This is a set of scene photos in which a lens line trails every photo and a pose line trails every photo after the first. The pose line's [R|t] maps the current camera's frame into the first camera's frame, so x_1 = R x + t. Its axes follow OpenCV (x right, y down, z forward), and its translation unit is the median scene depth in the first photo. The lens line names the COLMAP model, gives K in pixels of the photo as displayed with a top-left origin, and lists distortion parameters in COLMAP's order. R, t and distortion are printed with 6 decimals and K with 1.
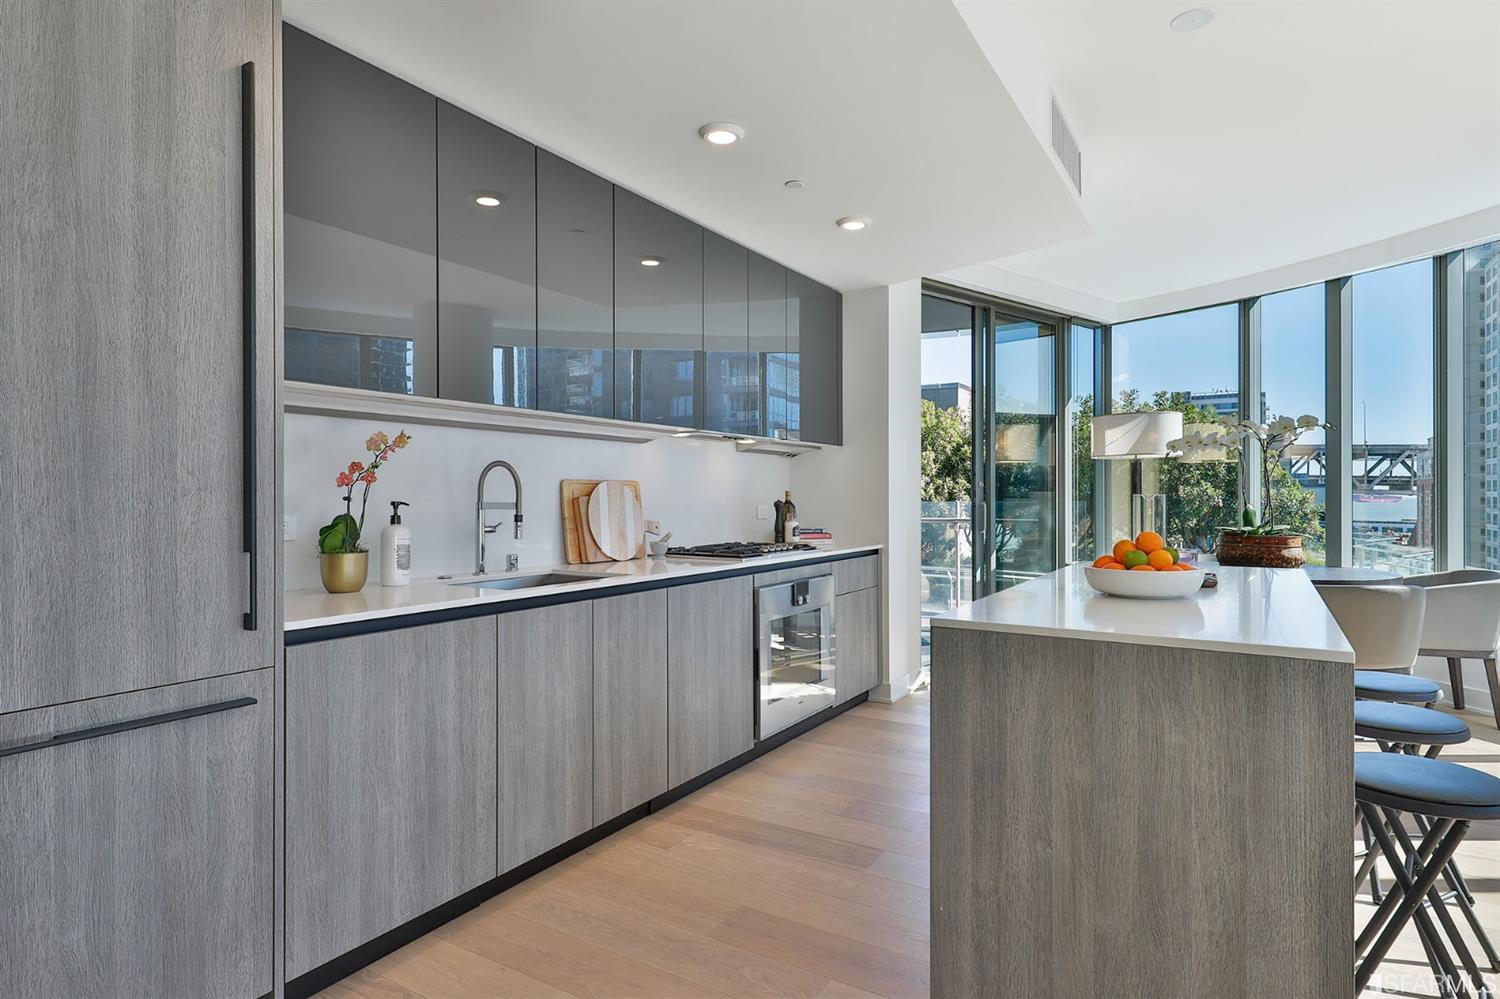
lens RADIAL K [[818.3, 0, 721.0], [0, 818.3, 496.2], [0, 0, 1]] dist [0.002090, 0.001206]
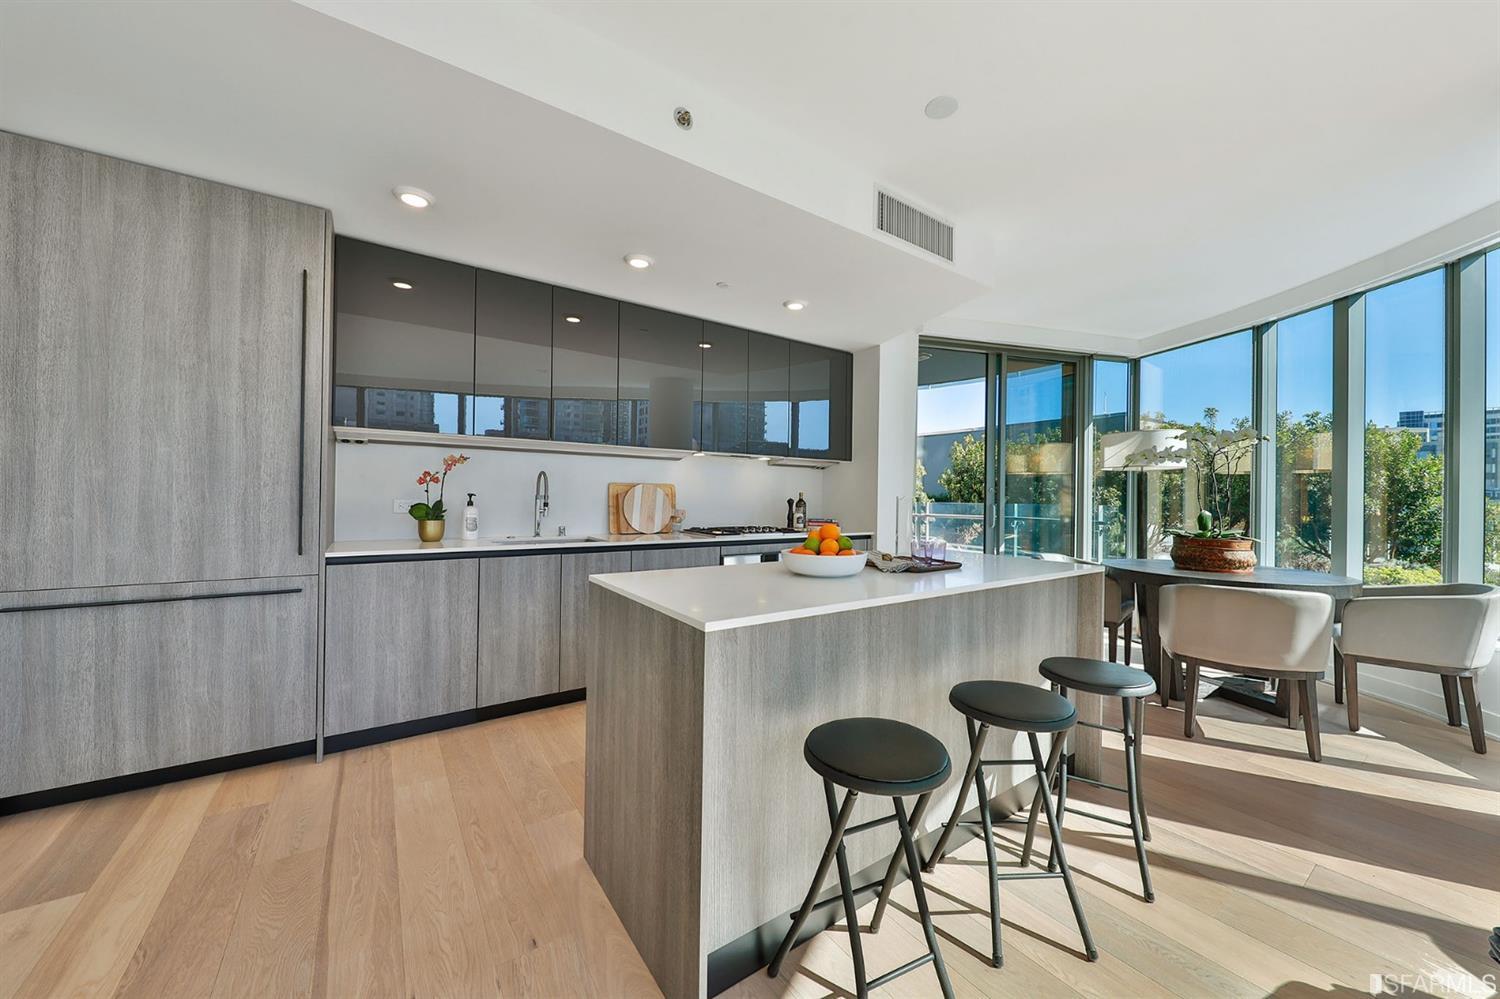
lens RADIAL K [[523.2, 0, 746.5], [0, 523.2, 494.9], [0, 0, 1]] dist [-0.005325, -0.000137]
pose [[0.917801, 0.015007, -0.396758, 0.644519], [-0.016656, 0.999861, -0.000709, 0.000430], [0.396692, 0.007259, 0.917923, 0.187888]]
